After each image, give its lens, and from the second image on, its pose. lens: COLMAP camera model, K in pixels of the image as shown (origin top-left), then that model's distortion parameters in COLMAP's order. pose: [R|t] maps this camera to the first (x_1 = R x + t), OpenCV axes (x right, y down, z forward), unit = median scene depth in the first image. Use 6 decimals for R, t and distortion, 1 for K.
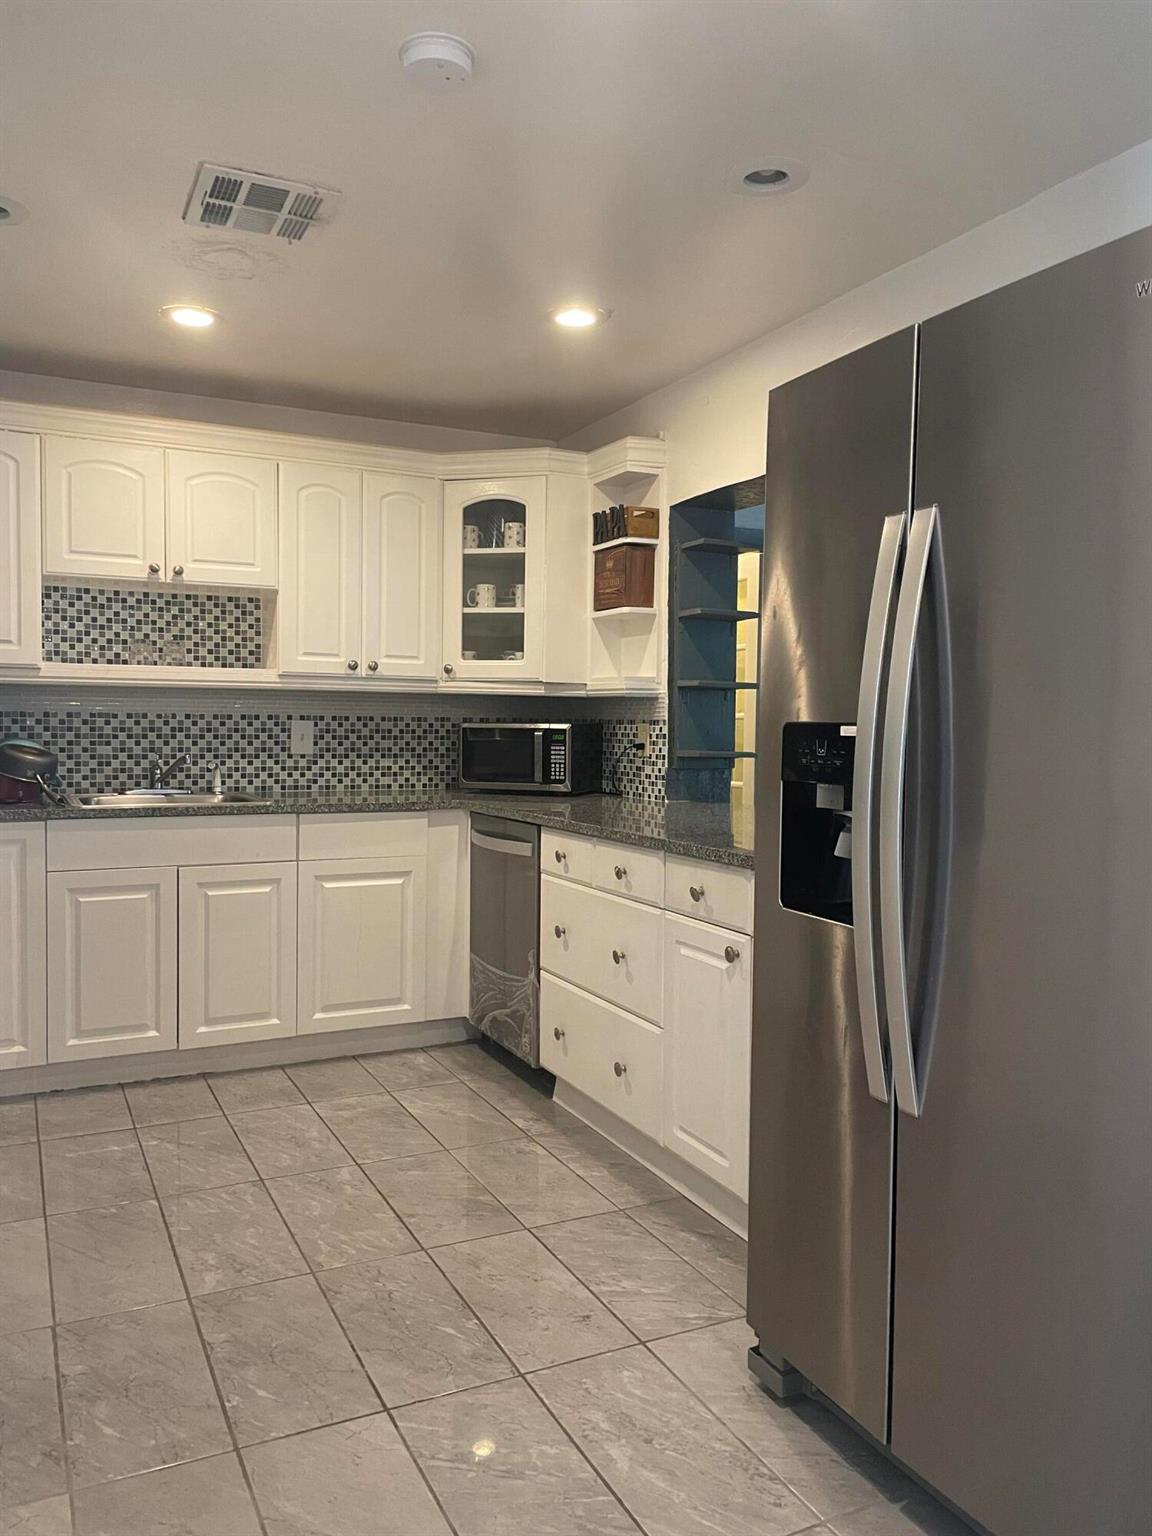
lens RADIAL K [[1156.1, 0, 577.7], [0, 1156.1, 763.8], [0, 0, 1]] dist [0.097605, -0.141830]
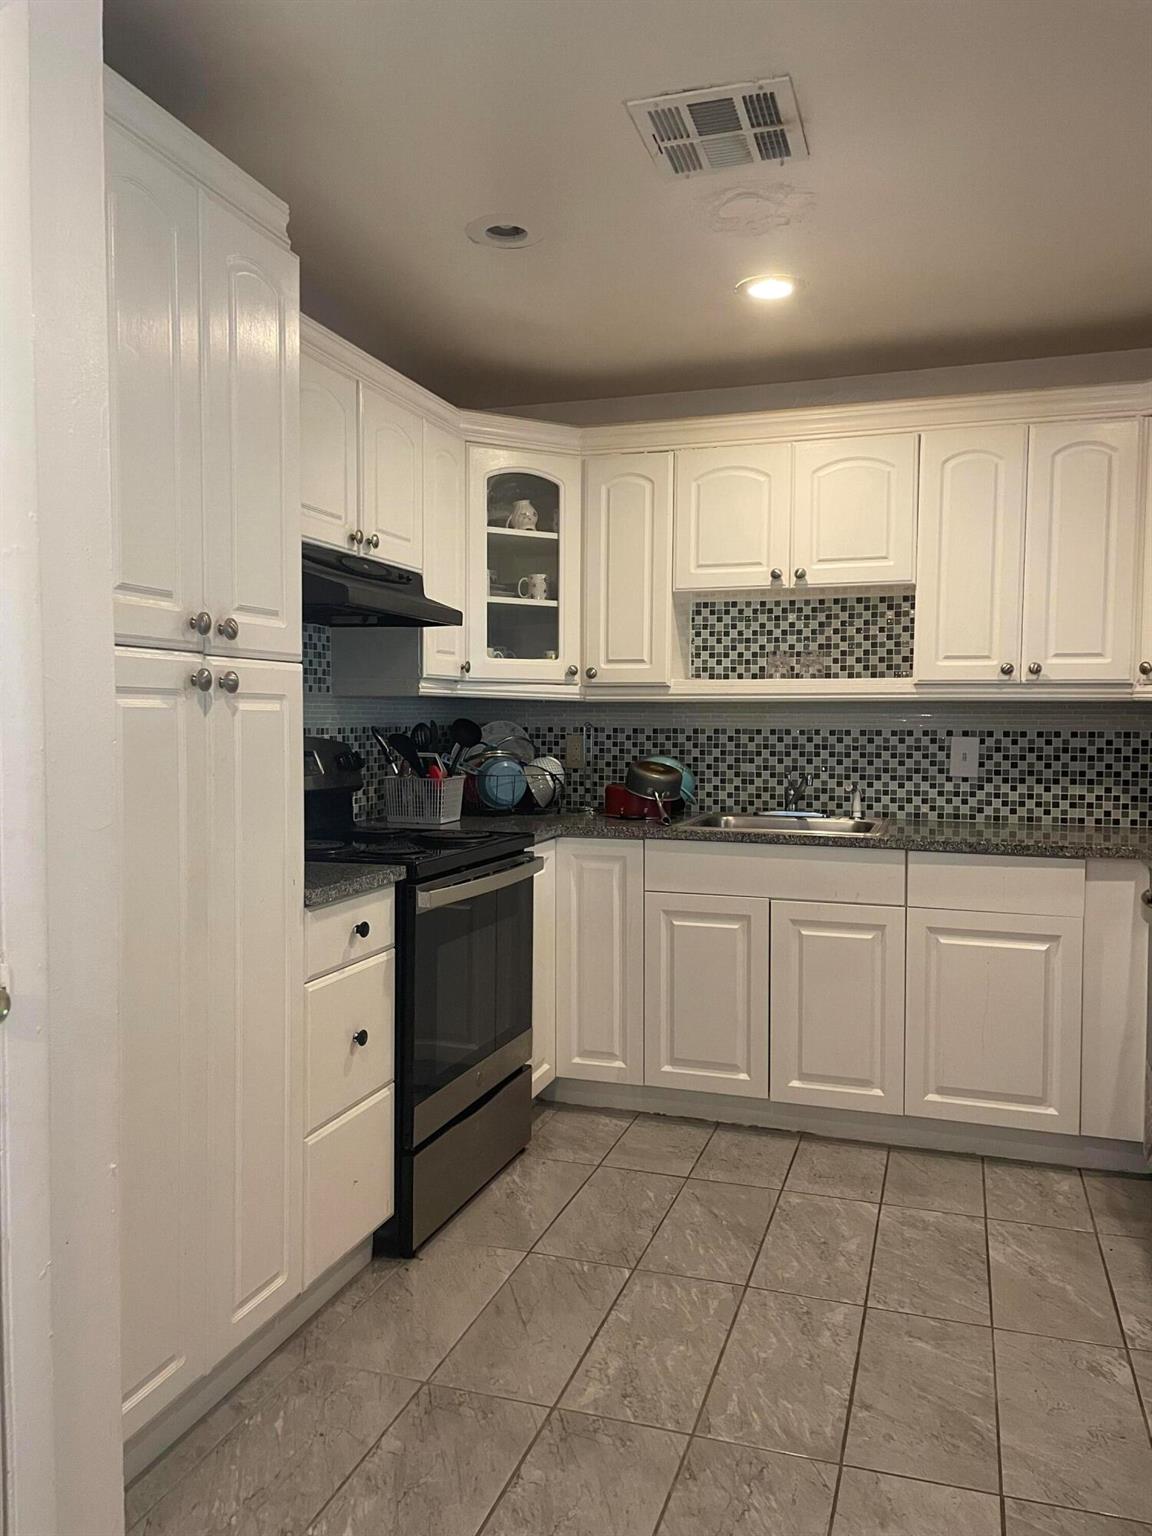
lens RADIAL K [[1156.1, 0, 577.7], [0, 1156.1, 763.8], [0, 0, 1]] dist [0.097605, -0.141830]
pose [[0.714878, 0.021383, -0.698922, 0.162958], [-0.023924, 0.999695, 0.006115, -0.017506], [0.698840, 0.012349, 0.715172, 0.218929]]
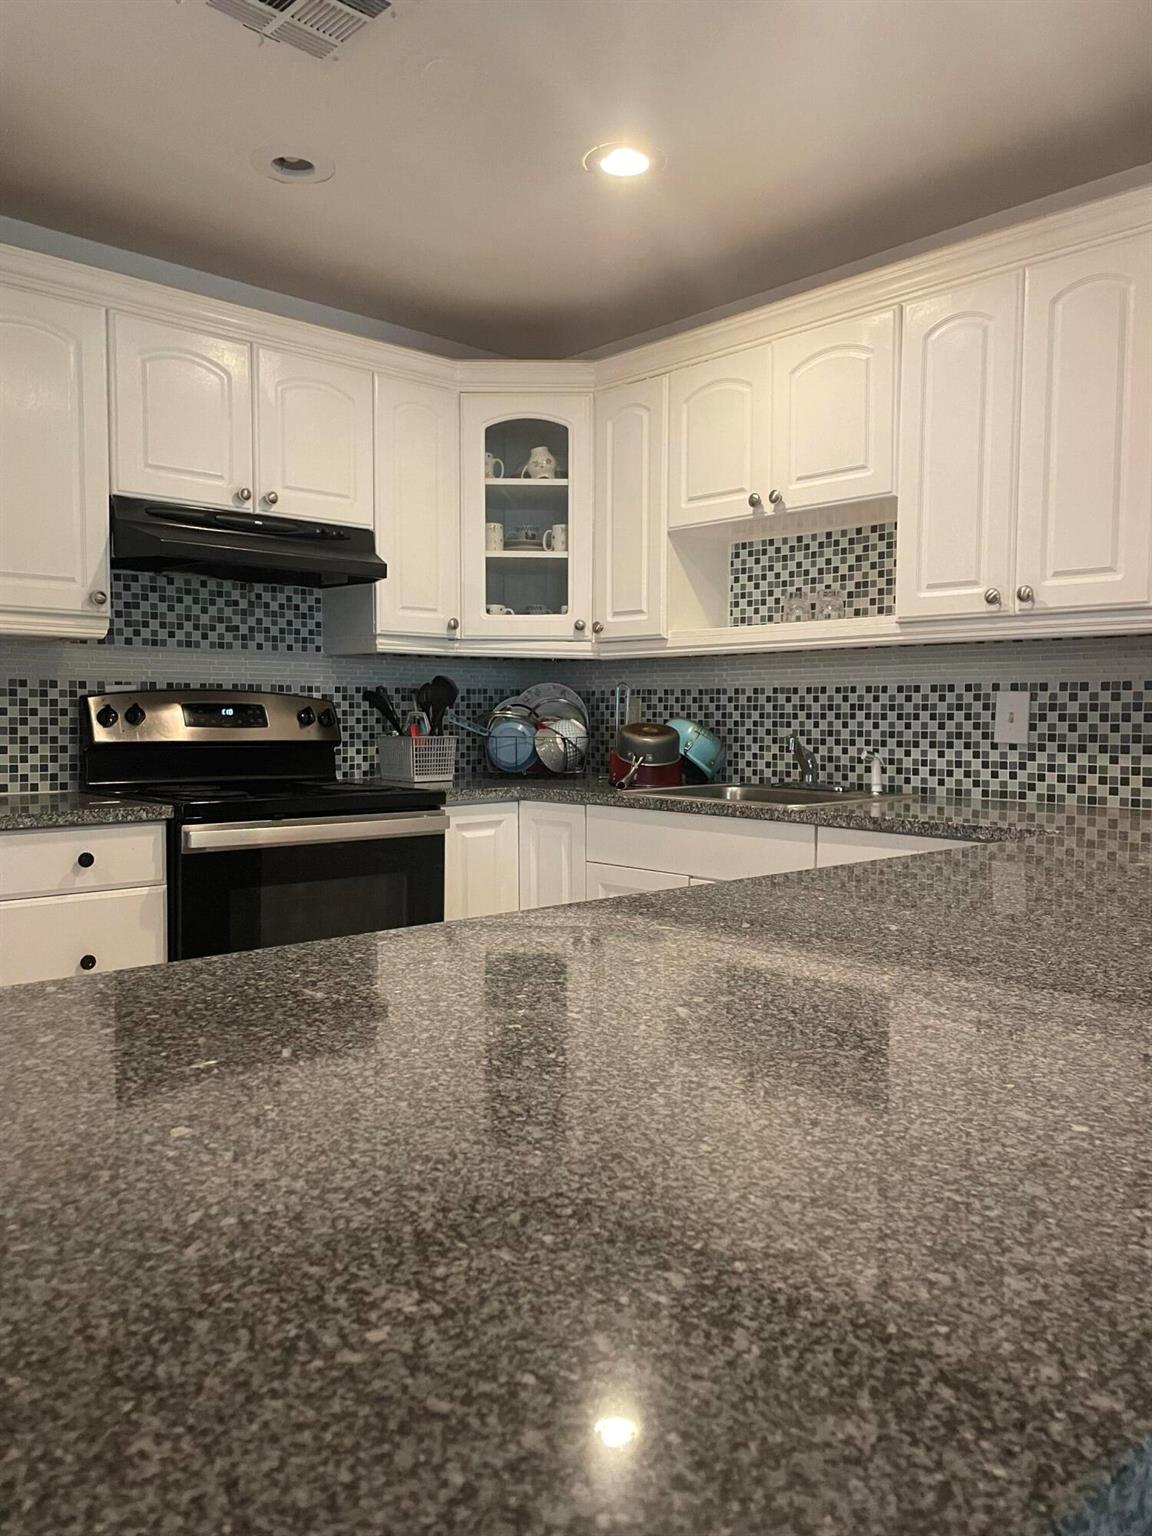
lens RADIAL K [[1169.4, 0, 576.9], [0, 1169.4, 773.3], [0, 0, 1]] dist [0.107431, -0.149905]
pose [[0.278168, 0.039832, -0.959706, 0.352473], [-0.037862, 0.998818, 0.030481, -0.002824], [0.959786, 0.027858, 0.279347, 0.629155]]
